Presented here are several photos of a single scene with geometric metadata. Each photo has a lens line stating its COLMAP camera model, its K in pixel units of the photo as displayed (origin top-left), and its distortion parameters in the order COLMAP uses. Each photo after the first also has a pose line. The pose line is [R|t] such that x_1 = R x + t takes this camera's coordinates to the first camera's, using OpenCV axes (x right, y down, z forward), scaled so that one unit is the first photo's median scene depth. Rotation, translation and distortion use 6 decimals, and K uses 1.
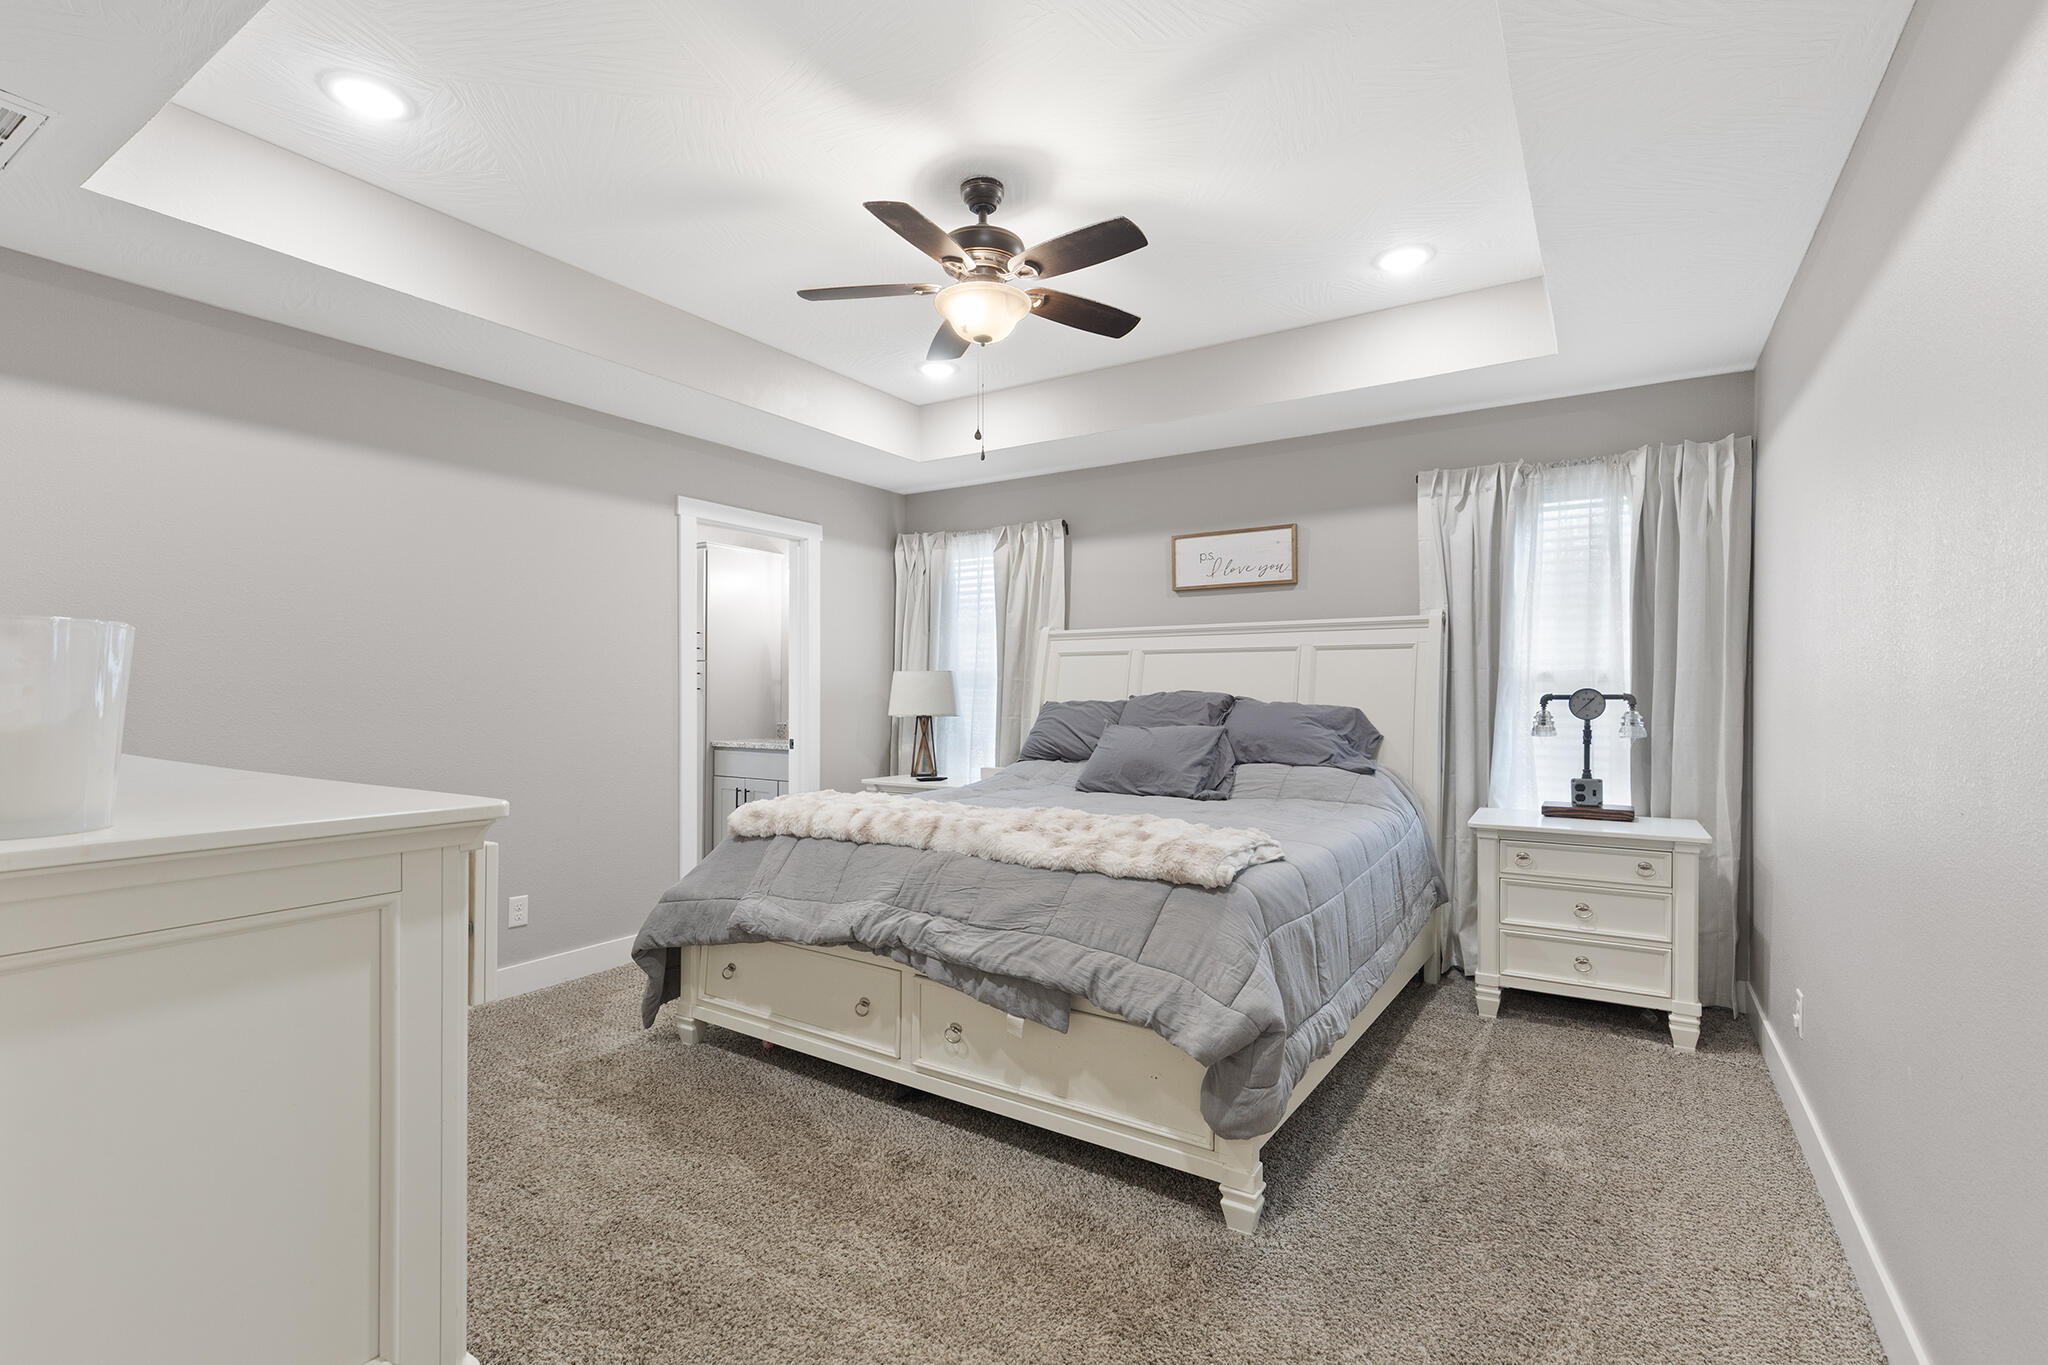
lens RADIAL K [[914.6, 0, 1022.8], [0, 914.6, 690.5], [0, 0, 1]] dist [0.002164, 0.000178]
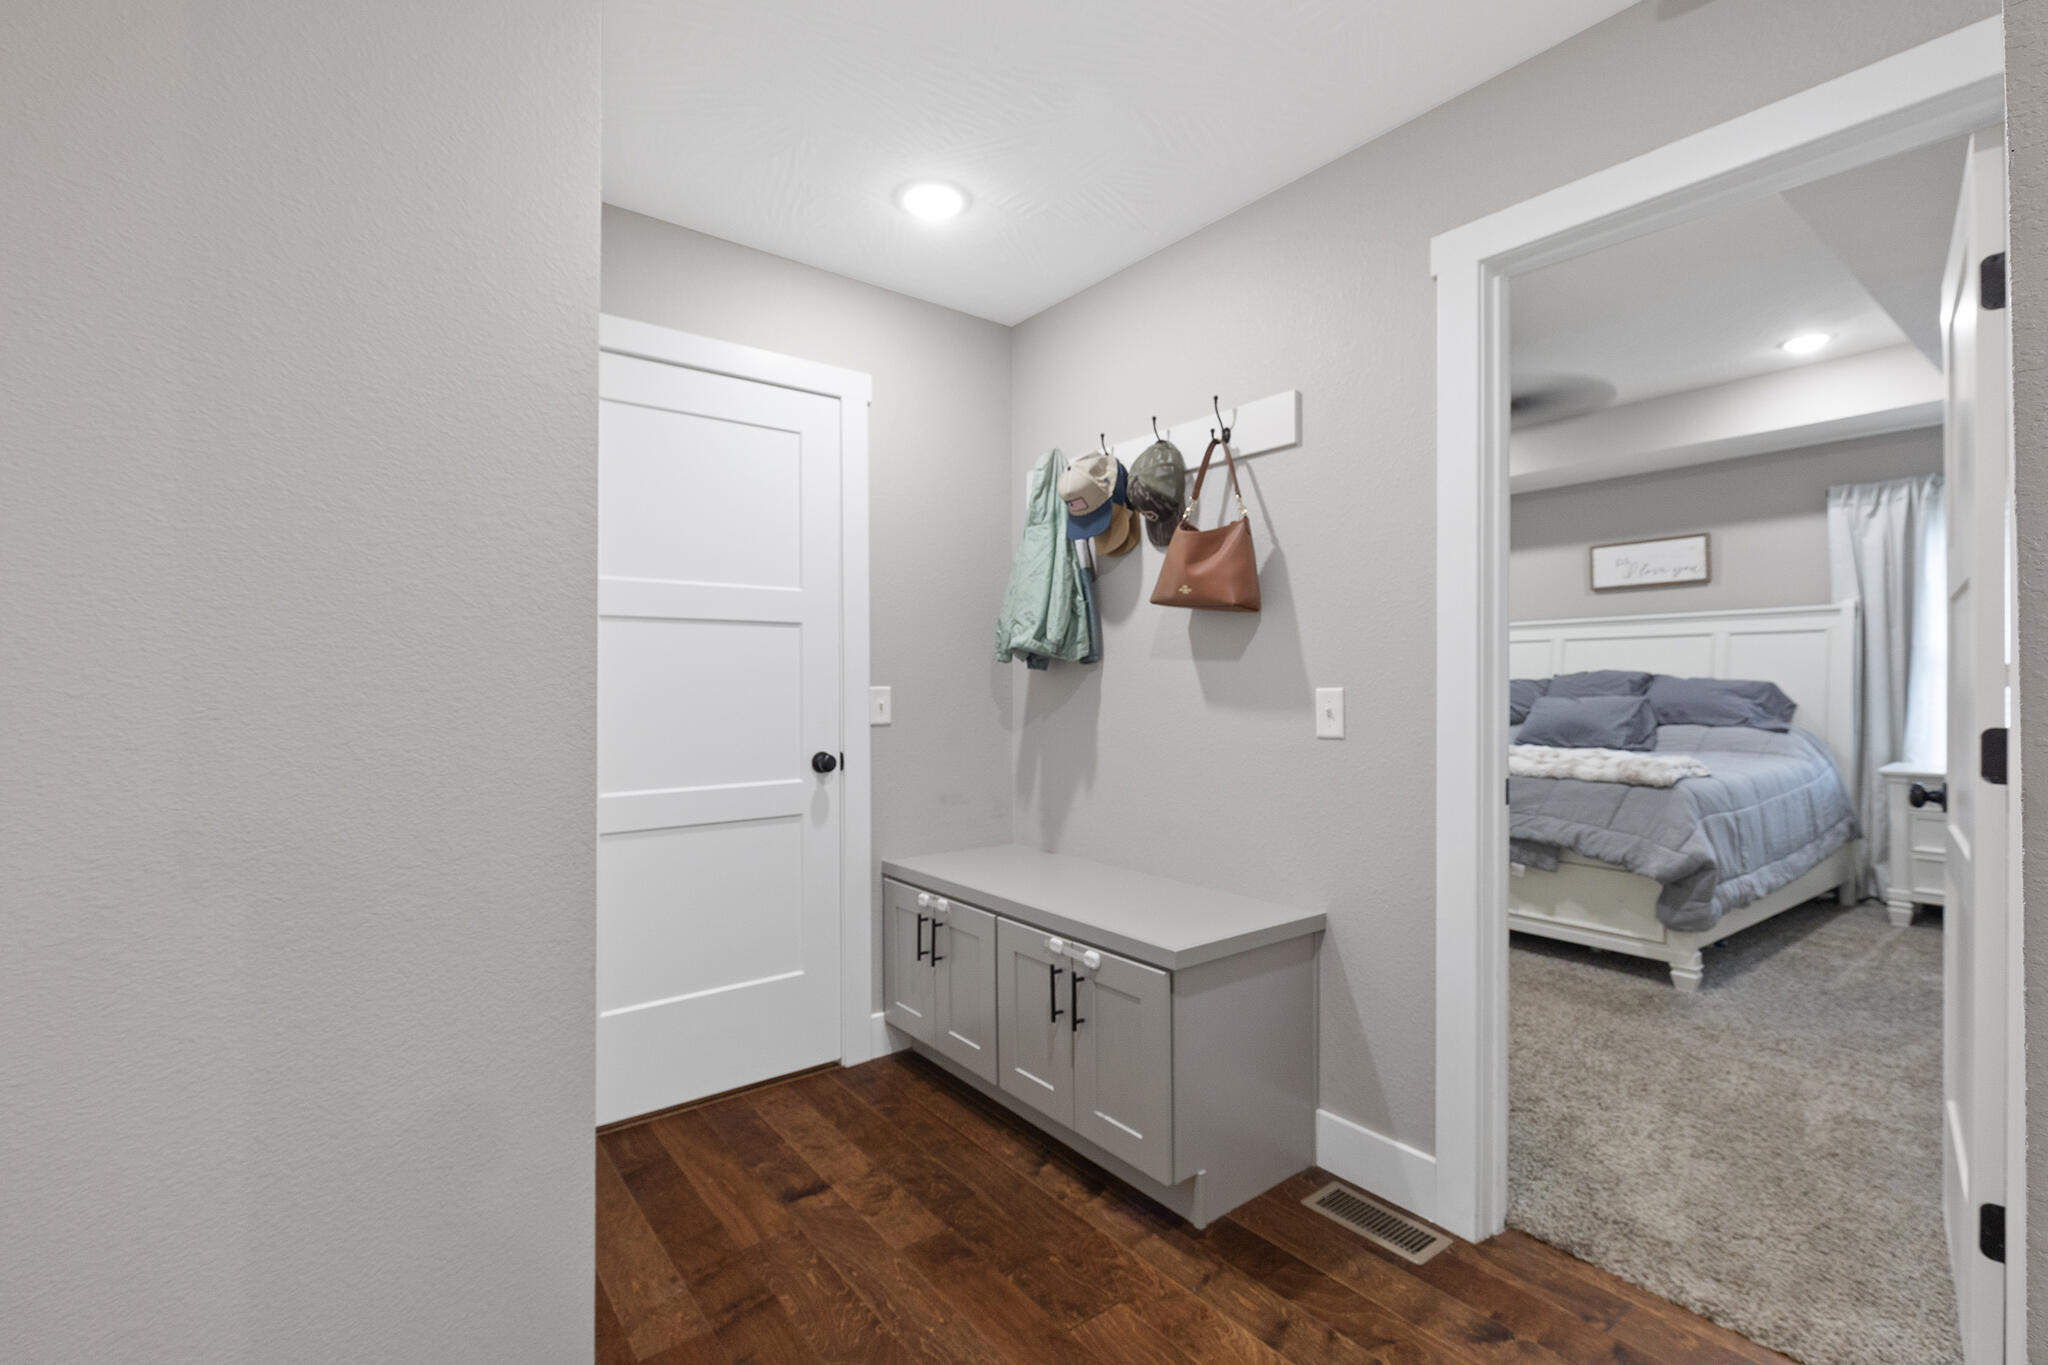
lens RADIAL K [[914.6, 0, 1028.8], [0, 914.6, 678.6], [0, 0, 1]] dist [0.002164, 0.000178]
pose [[0.944293, -0.008434, -0.328997, -0.187581], [0.006701, 0.999957, -0.006403, 0.017784], [0.329037, 0.003842, 0.944309, -0.536017]]
